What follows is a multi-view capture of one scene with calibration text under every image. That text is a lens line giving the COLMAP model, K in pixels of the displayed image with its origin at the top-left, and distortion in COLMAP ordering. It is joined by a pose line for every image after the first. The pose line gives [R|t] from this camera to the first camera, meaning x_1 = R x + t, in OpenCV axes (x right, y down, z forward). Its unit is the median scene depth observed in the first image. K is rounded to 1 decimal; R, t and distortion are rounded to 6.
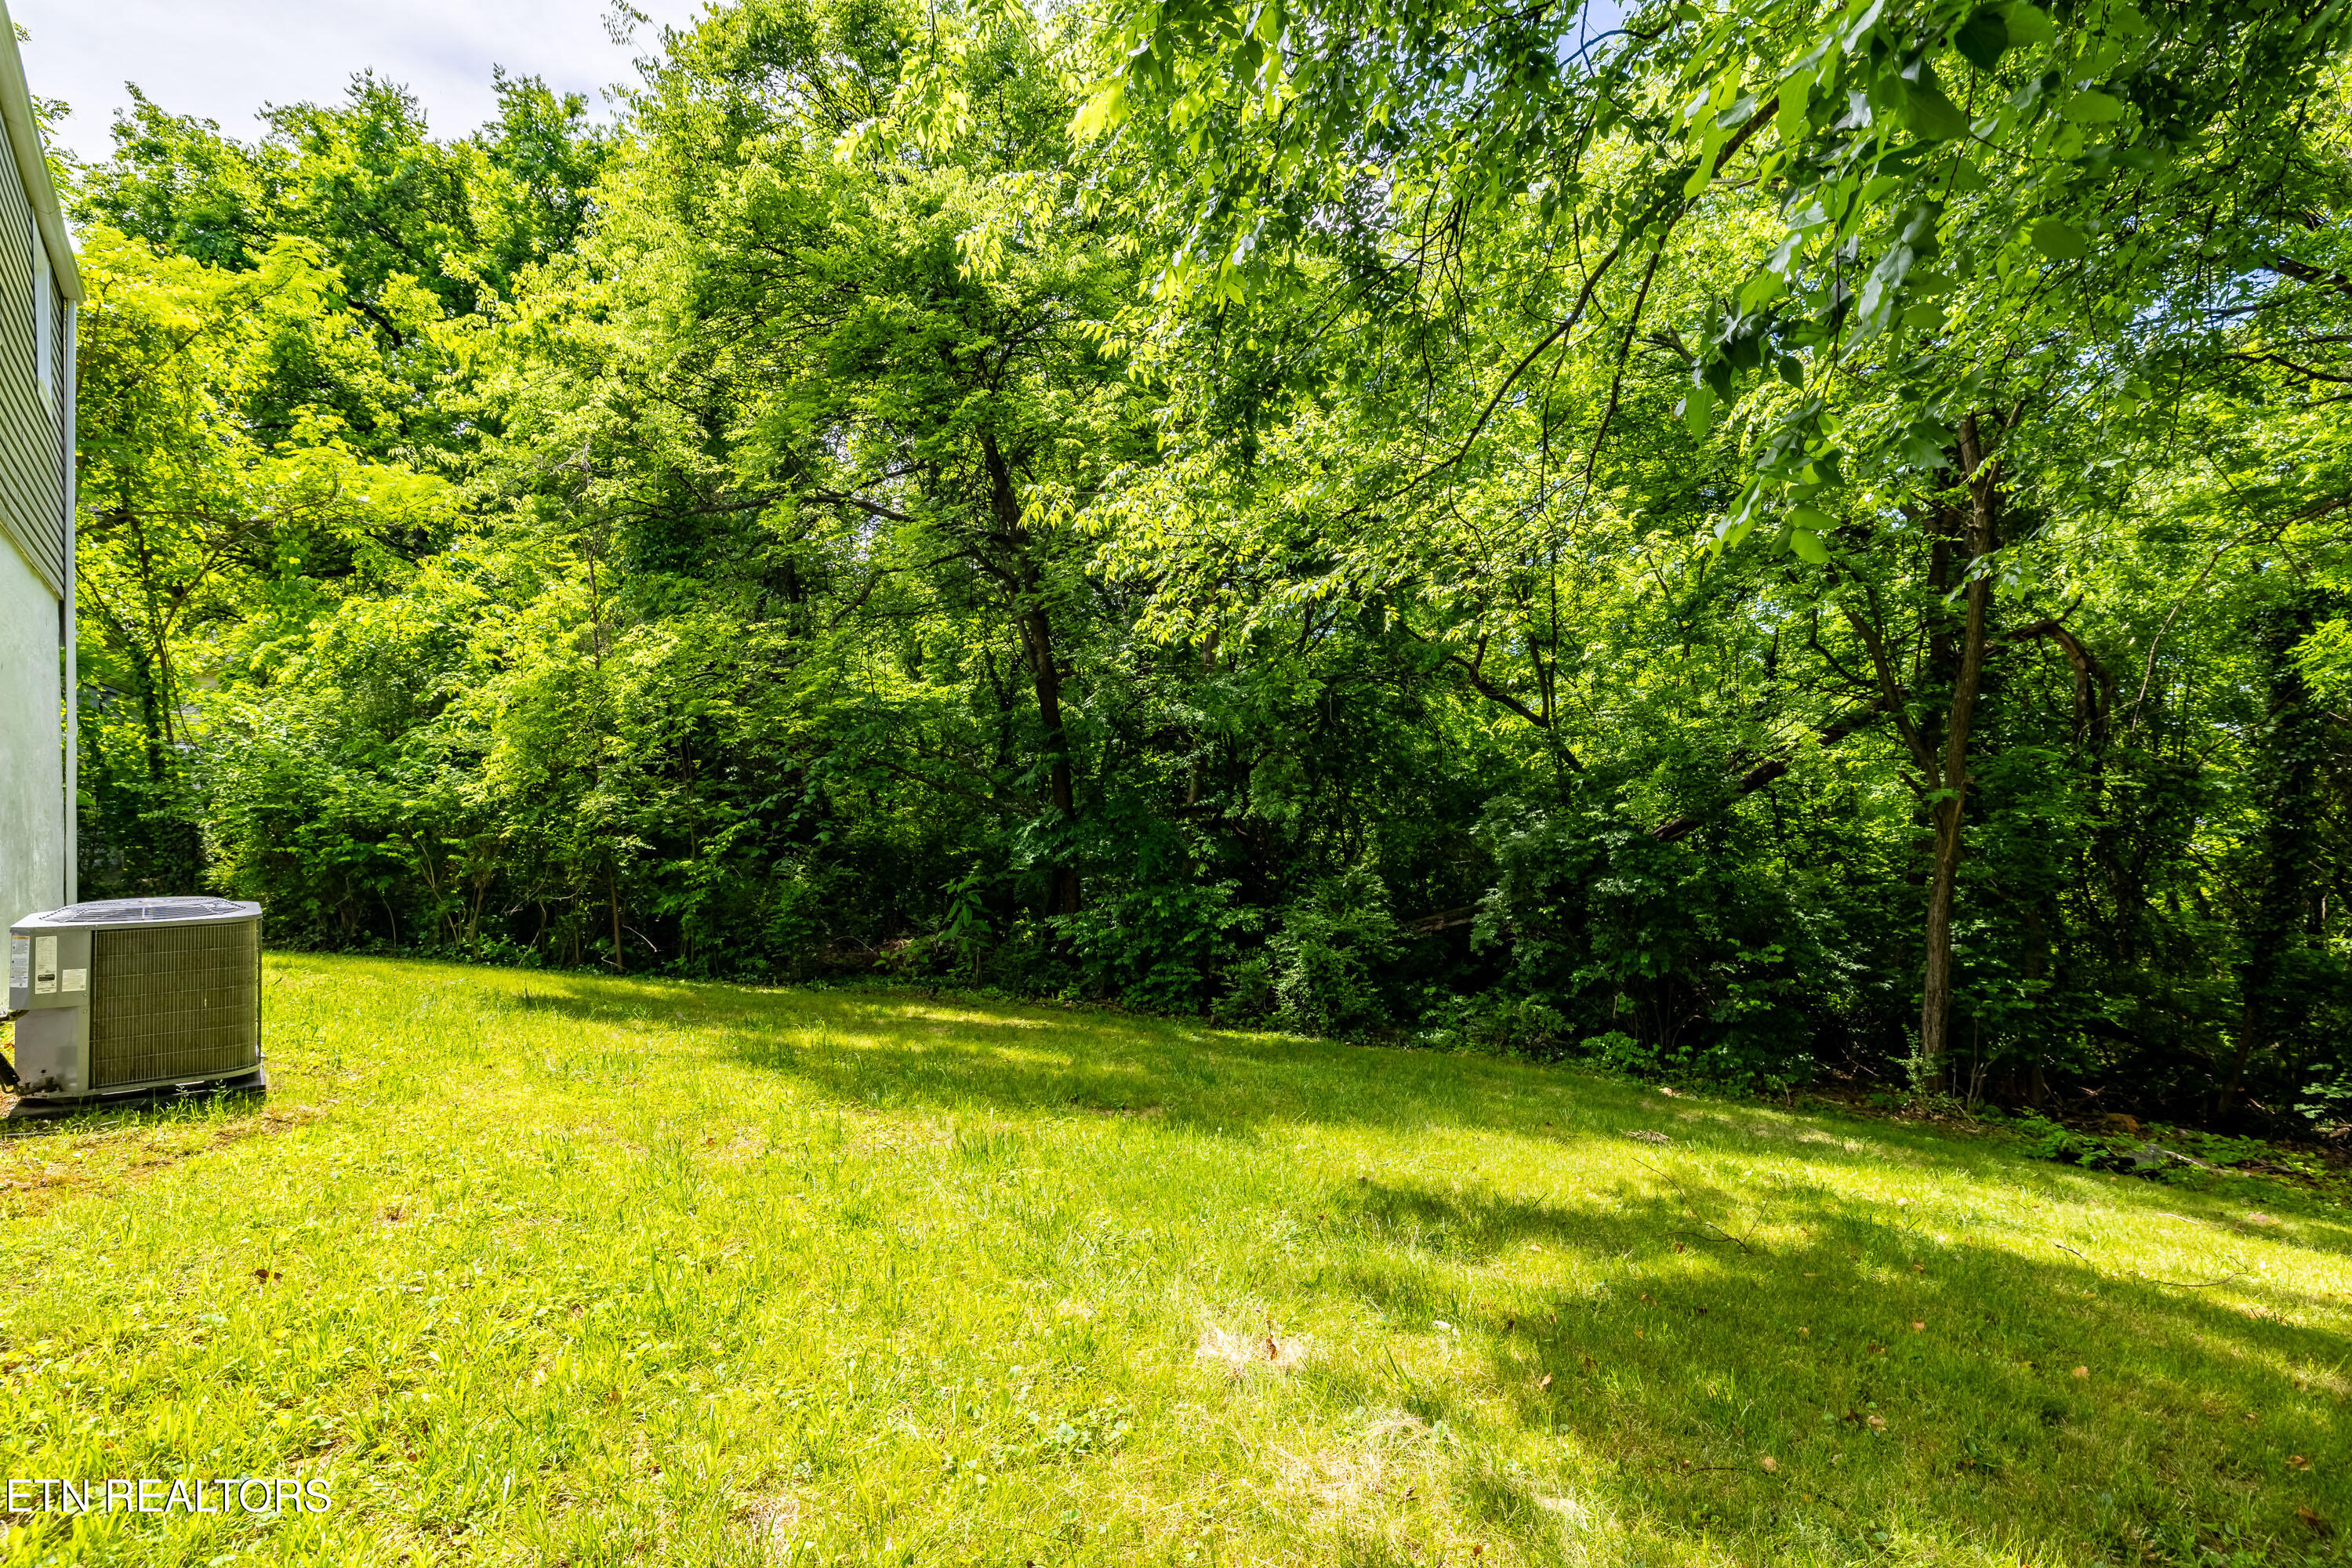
lens RADIAL K [[1120.3, 0, 1176.0], [0, 1120.3, 784.0], [0, 0, 1]] dist [-0.000468, 0.000378]
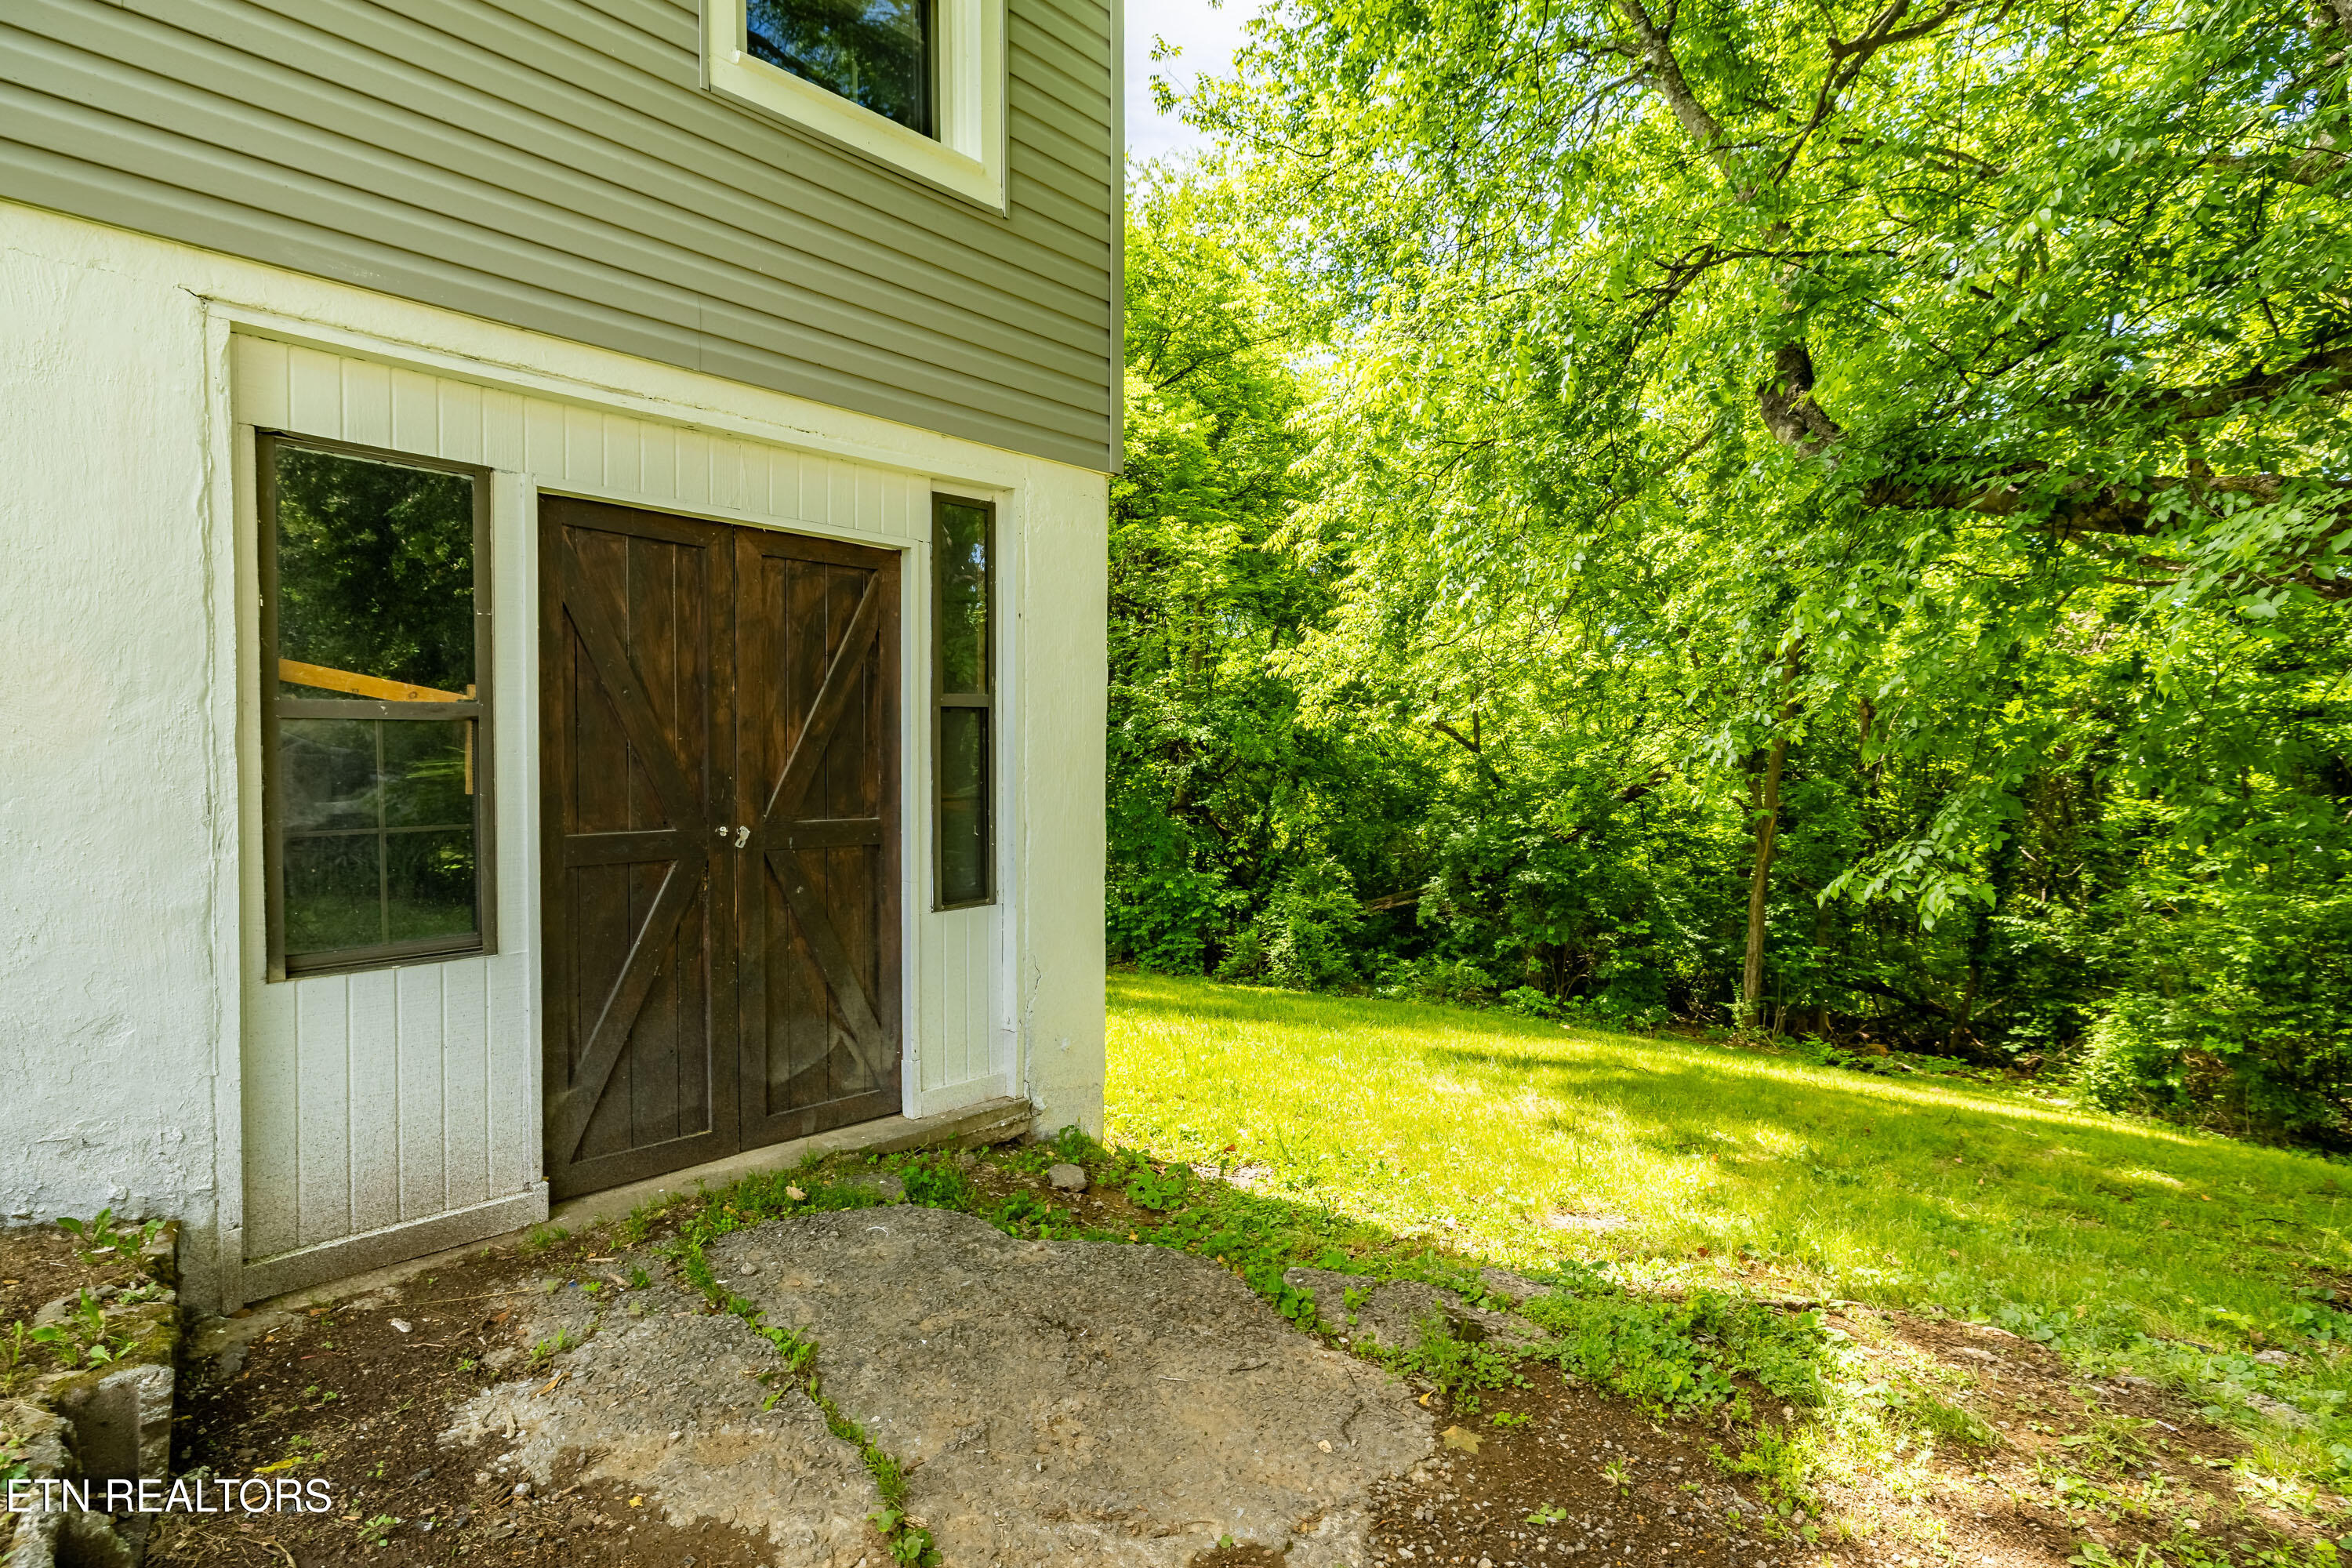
lens RADIAL K [[1120.3, 0, 1176.0], [0, 1120.3, 784.0], [0, 0, 1]] dist [-0.000468, 0.000378]
pose [[0.993843, 0.018193, 0.109290, -0.161698], [-0.020053, 0.999672, 0.015944, -0.029077], [-0.108964, -0.018038, 0.993882, -0.254986]]
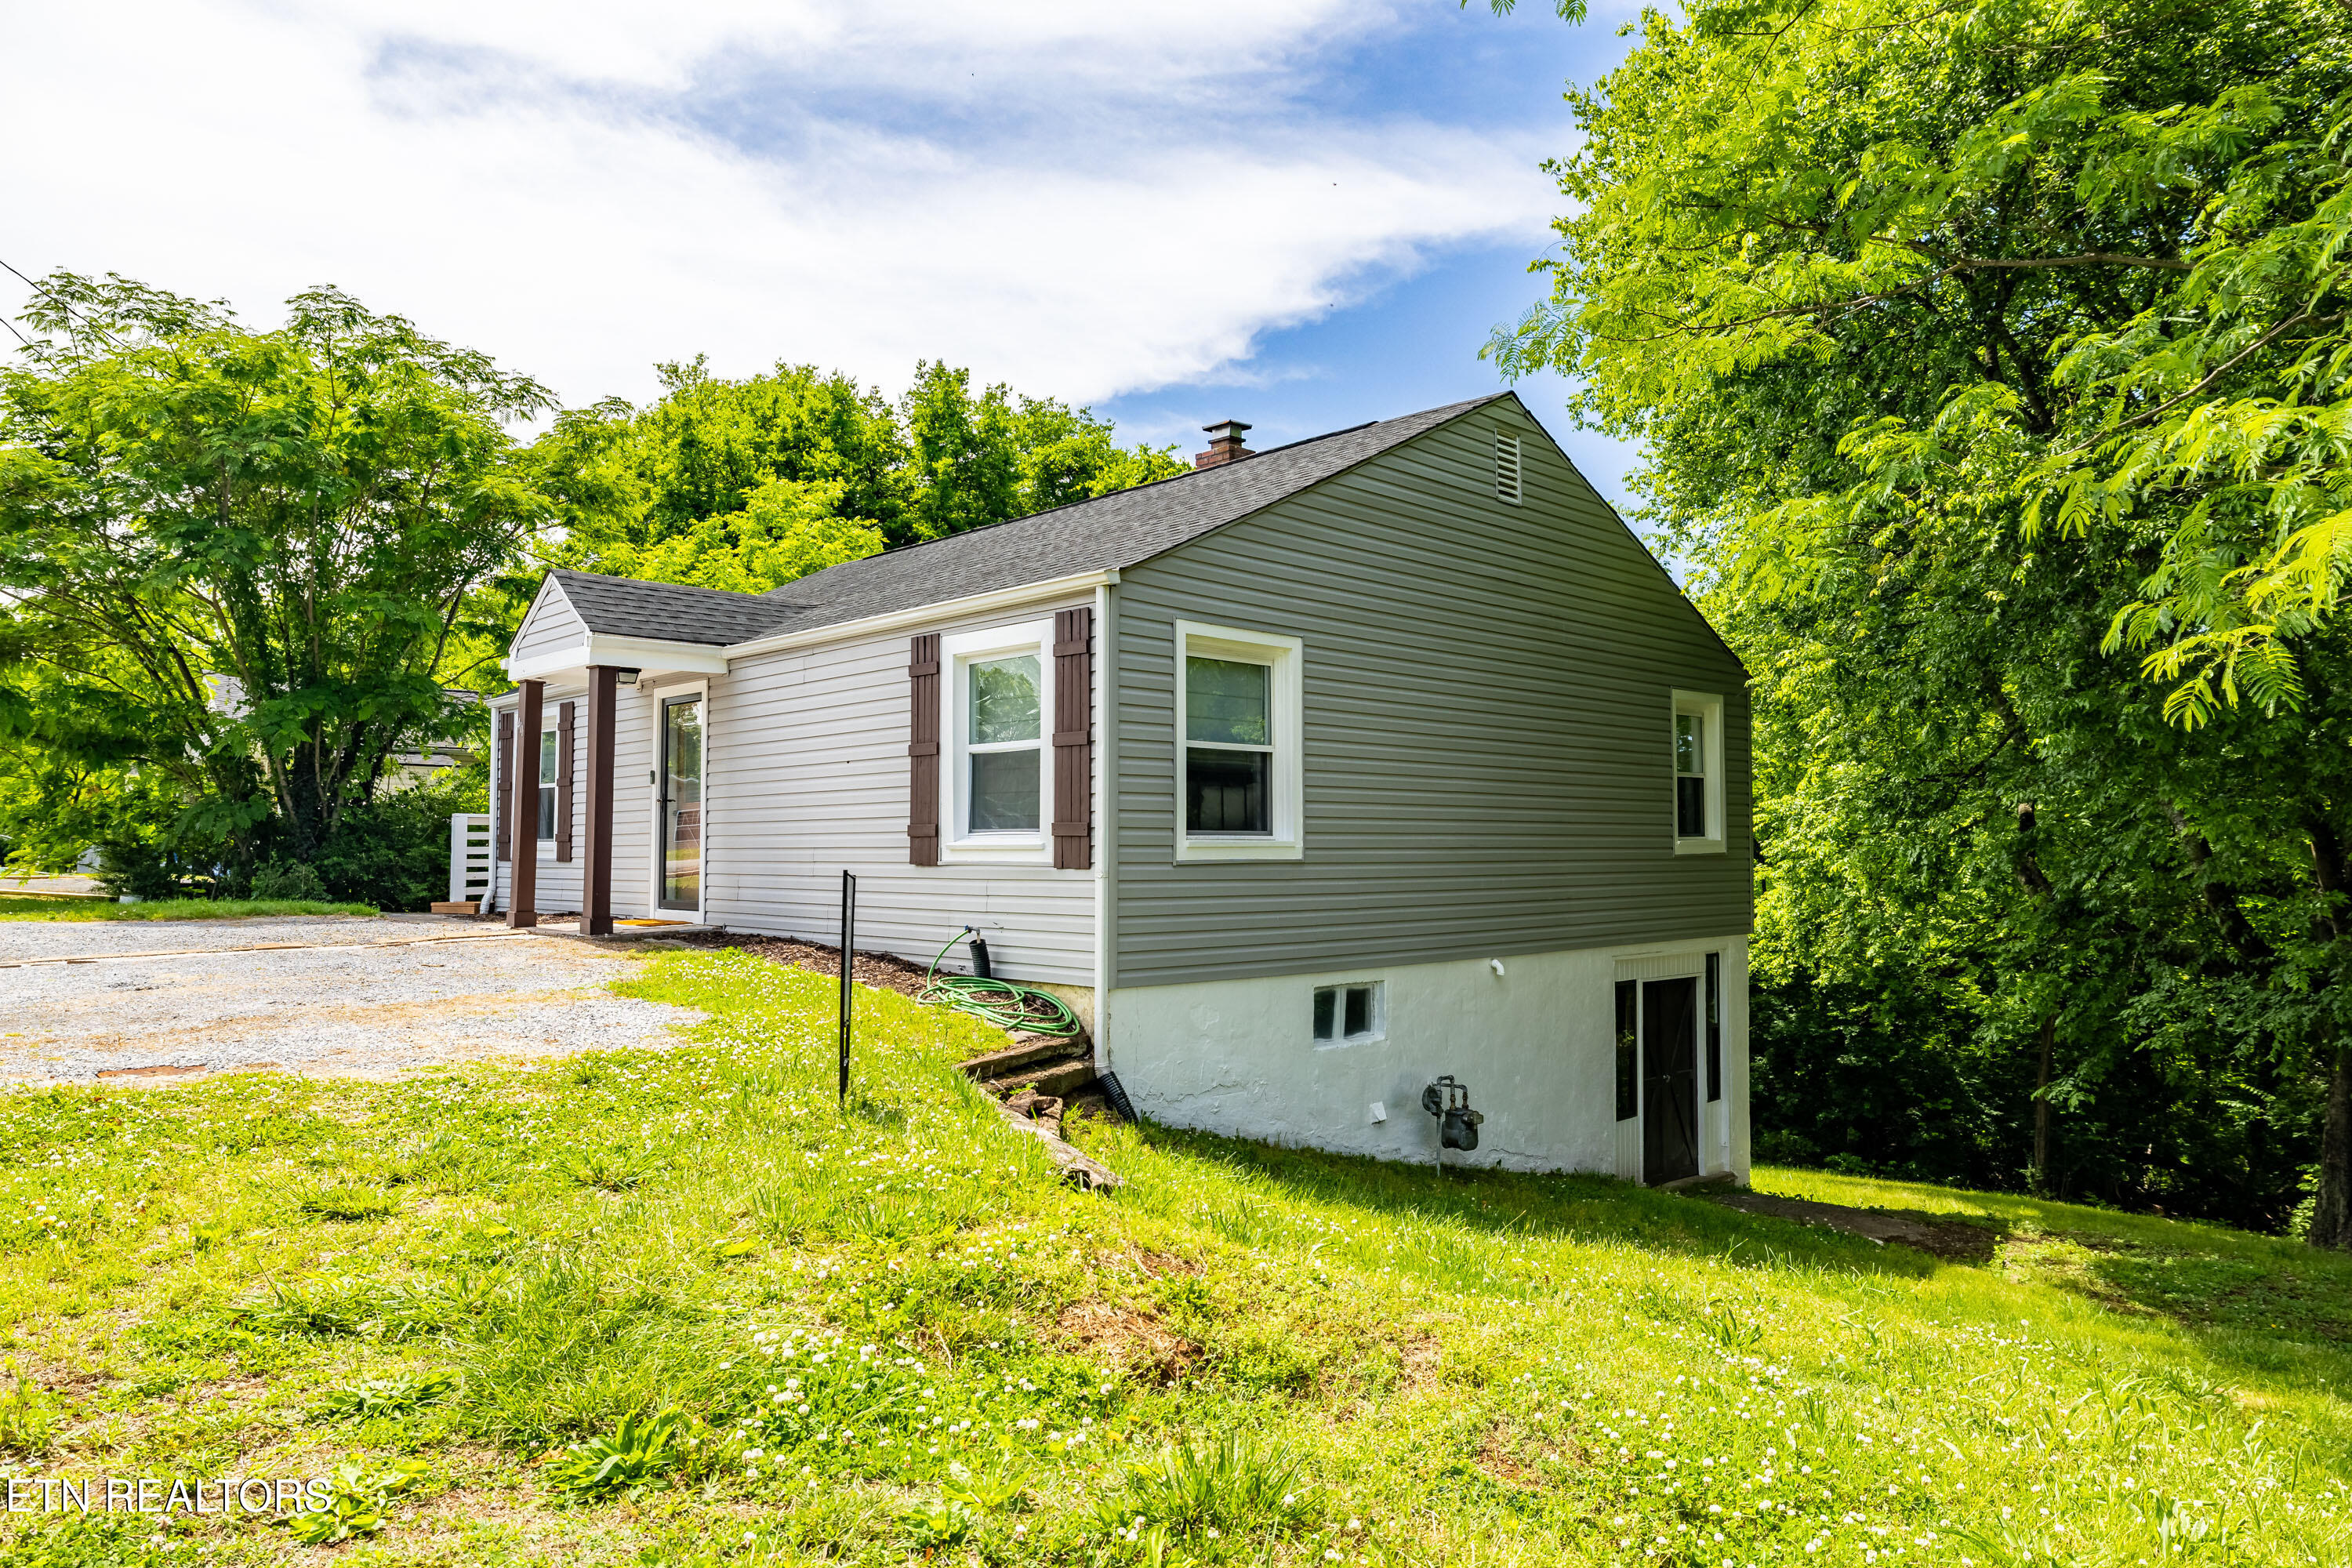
lens RADIAL K [[1495.3, 0, 1176.0], [0, 1495.3, 784.0], [0, 0, 1]] dist [0.002188, 0.000198]
pose [[0.998762, 0.025705, 0.042581, -0.619860], [-0.023393, 0.998270, -0.053937, -0.152293], [-0.043894, 0.052874, 0.997636, -1.031099]]
